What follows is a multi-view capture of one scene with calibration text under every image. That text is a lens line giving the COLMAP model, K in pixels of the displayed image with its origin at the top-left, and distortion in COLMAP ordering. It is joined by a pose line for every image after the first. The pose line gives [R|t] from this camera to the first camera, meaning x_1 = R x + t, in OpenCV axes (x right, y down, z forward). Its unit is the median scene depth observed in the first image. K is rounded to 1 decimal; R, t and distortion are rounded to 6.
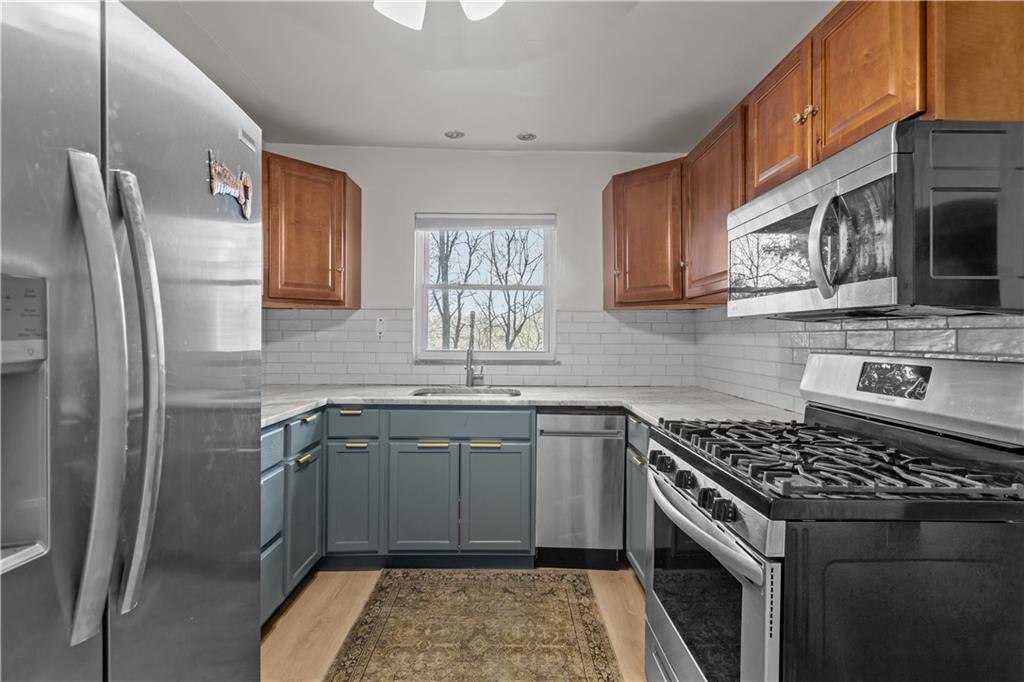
lens RADIAL K [[458.8, 0, 510.2], [0, 458.8, 342.5], [0, 0, 1]] dist [0.001240, -0.000001]
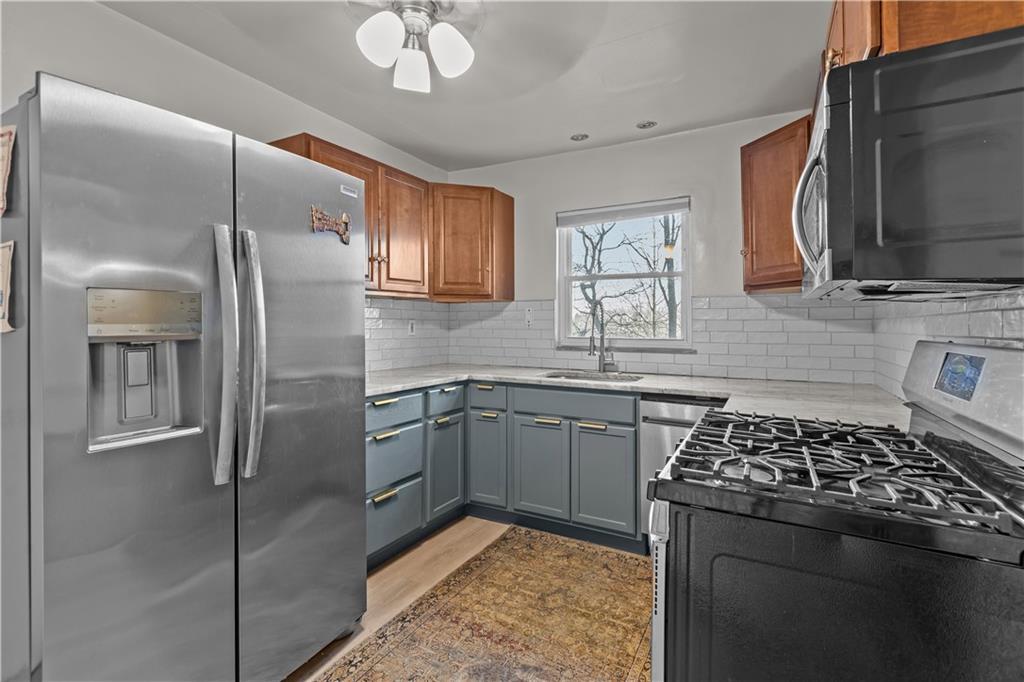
lens RADIAL K [[458.8, 0, 513.7], [0, 458.8, 331.0], [0, 0, 1]] dist [0.001240, -0.000001]
pose [[0.873149, 0.002133, -0.487448, 0.300822], [-0.003900, 0.999989, -0.002610, 0.006624], [0.487437, 0.004180, 0.873148, -0.017179]]
